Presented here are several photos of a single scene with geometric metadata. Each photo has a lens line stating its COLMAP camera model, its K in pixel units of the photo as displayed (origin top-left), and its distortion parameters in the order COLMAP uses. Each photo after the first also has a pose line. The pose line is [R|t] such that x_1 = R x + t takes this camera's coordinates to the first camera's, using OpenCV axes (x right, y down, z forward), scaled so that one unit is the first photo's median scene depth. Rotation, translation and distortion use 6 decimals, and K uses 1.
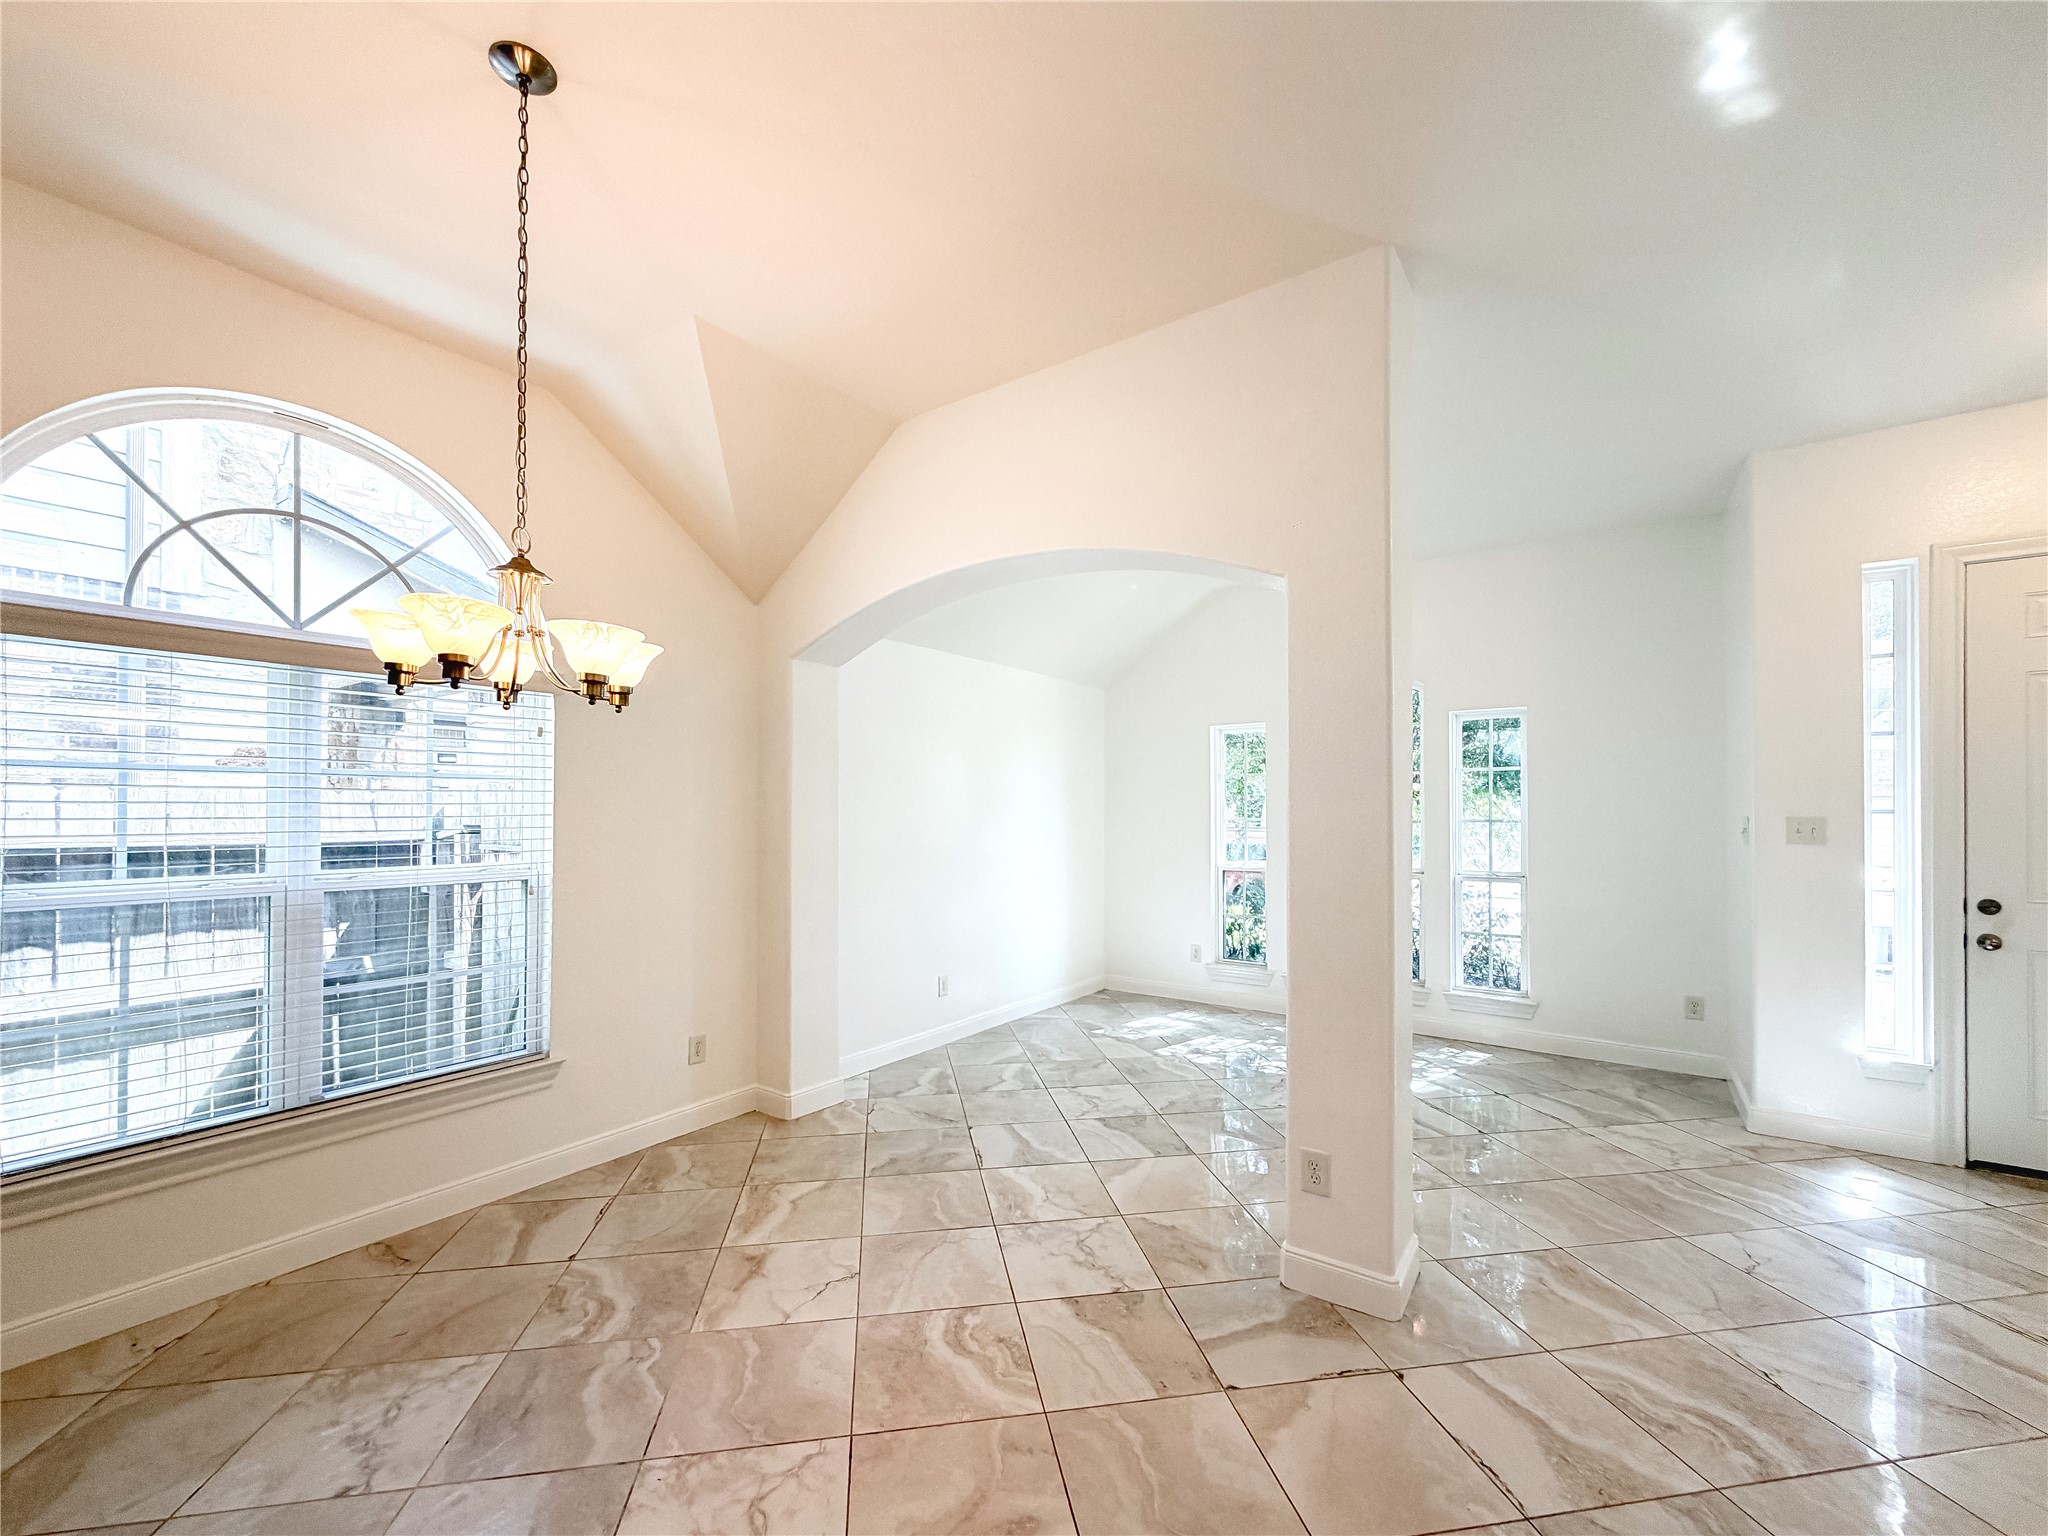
lens RADIAL K [[825.1, 0, 1013.1], [0, 825.1, 803.5], [0, 0, 1]] dist [-0.001209, 0.000386]
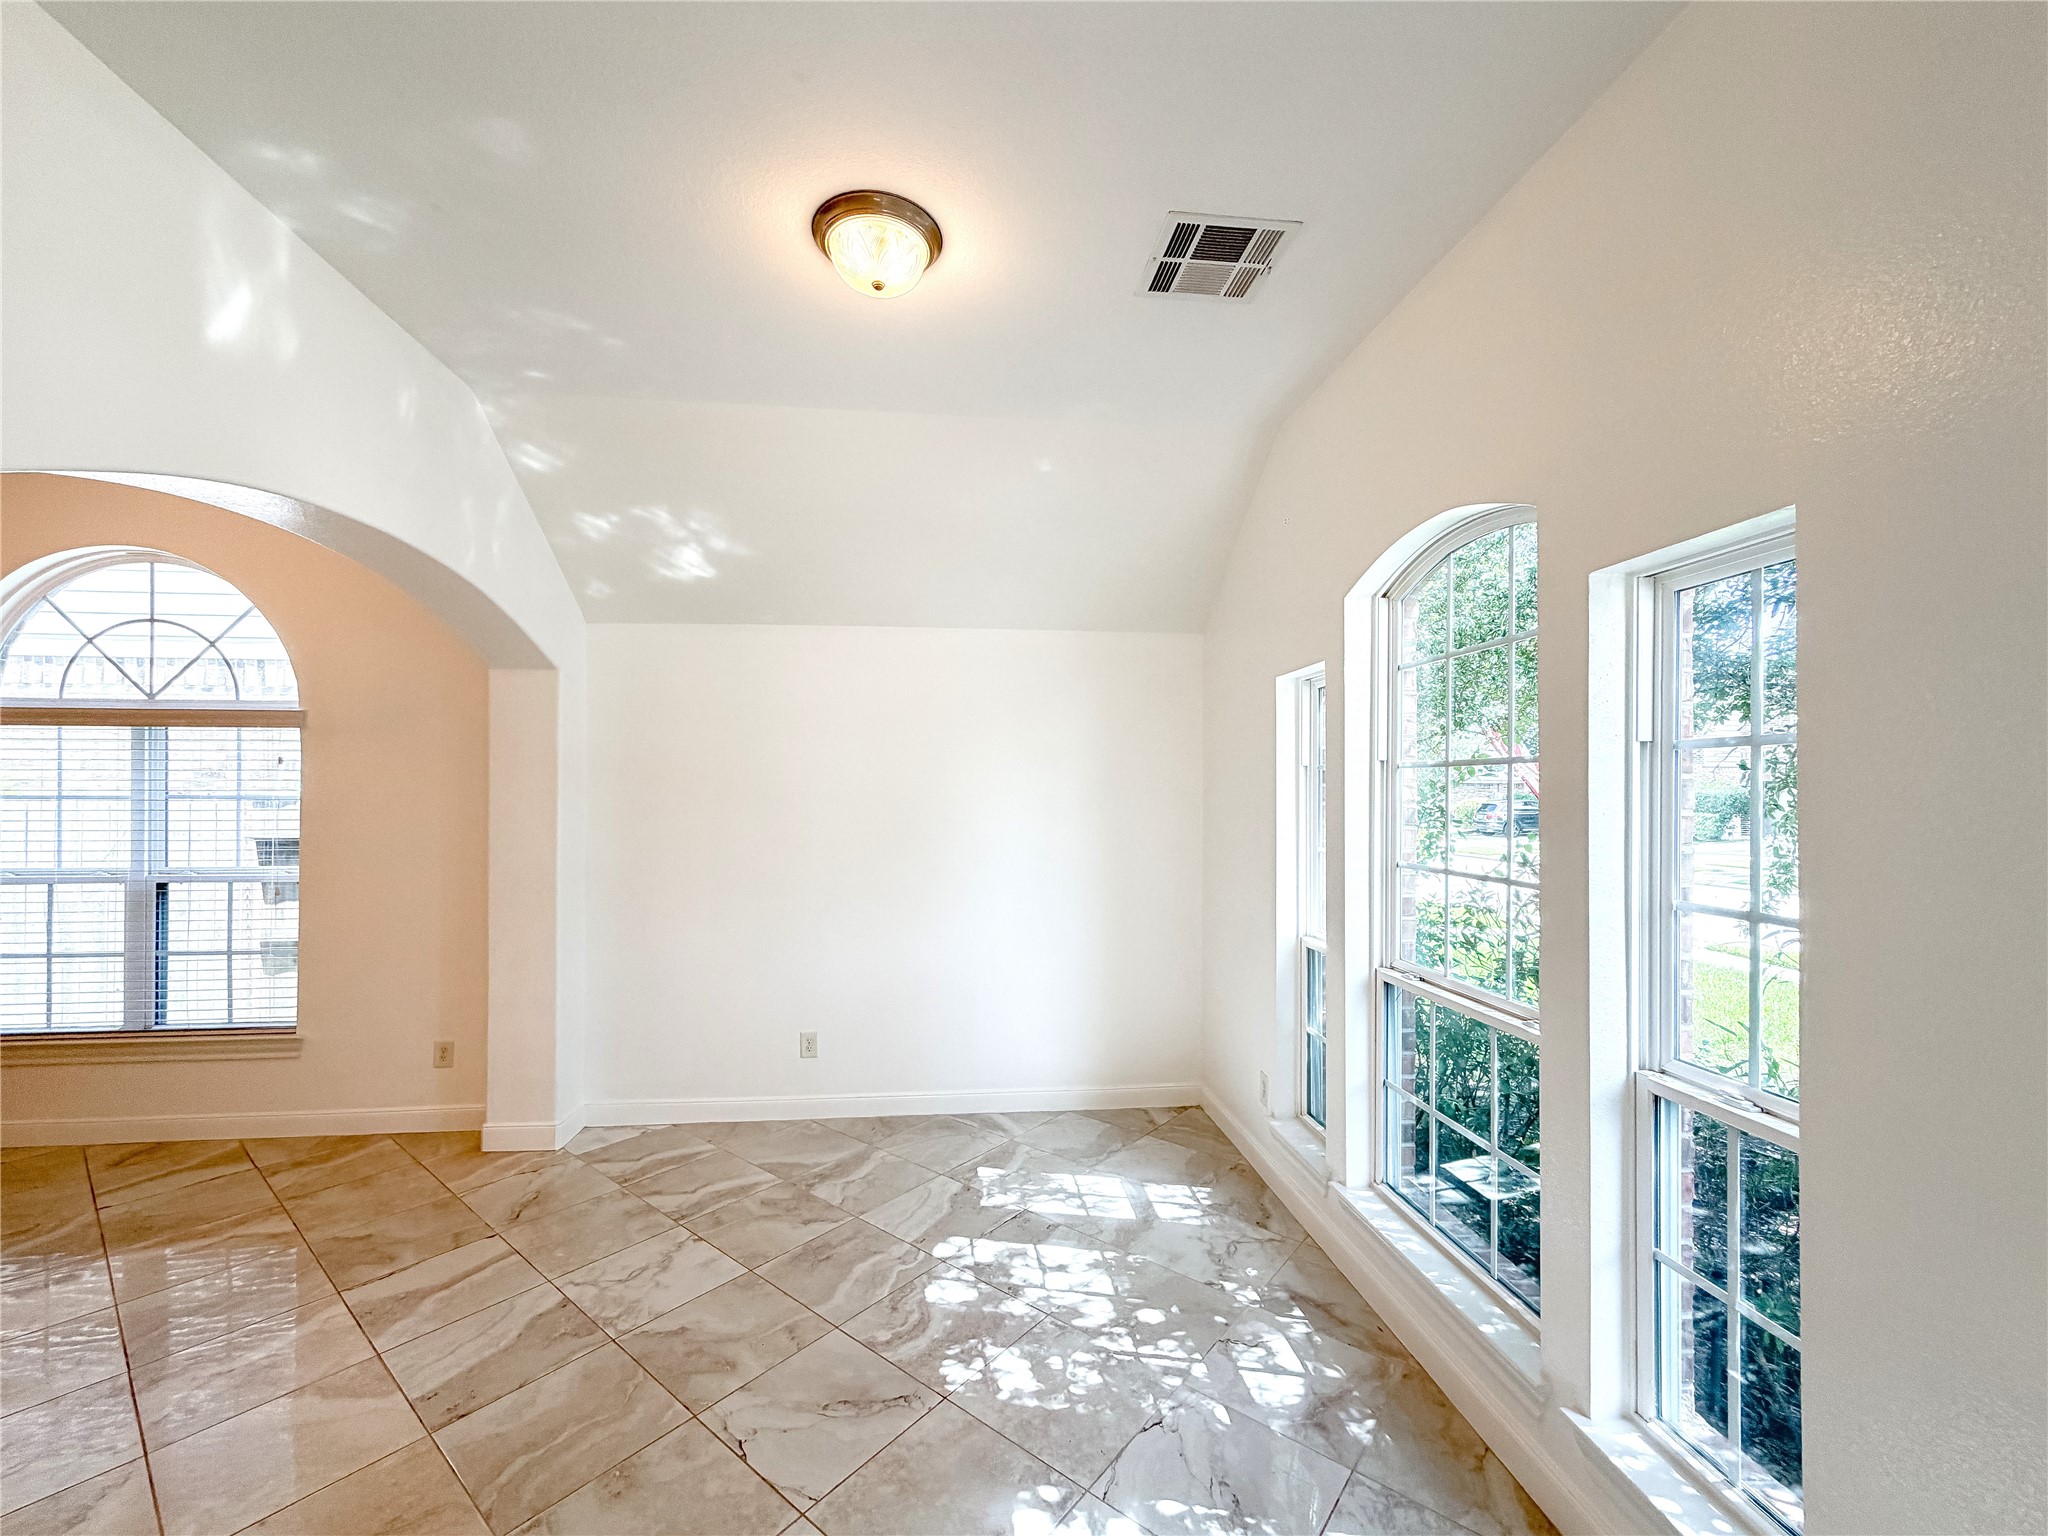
lens RADIAL K [[782.3, 0, 966.3], [0, 782.3, 808.3], [0, 0, 1]] dist [0.000314, 0.000038]
pose [[0.658350, -0.002739, -0.752707, 1.099351], [0.006207, 0.999979, 0.001790, -0.015164], [0.752686, -0.005851, 0.658353, 1.165109]]
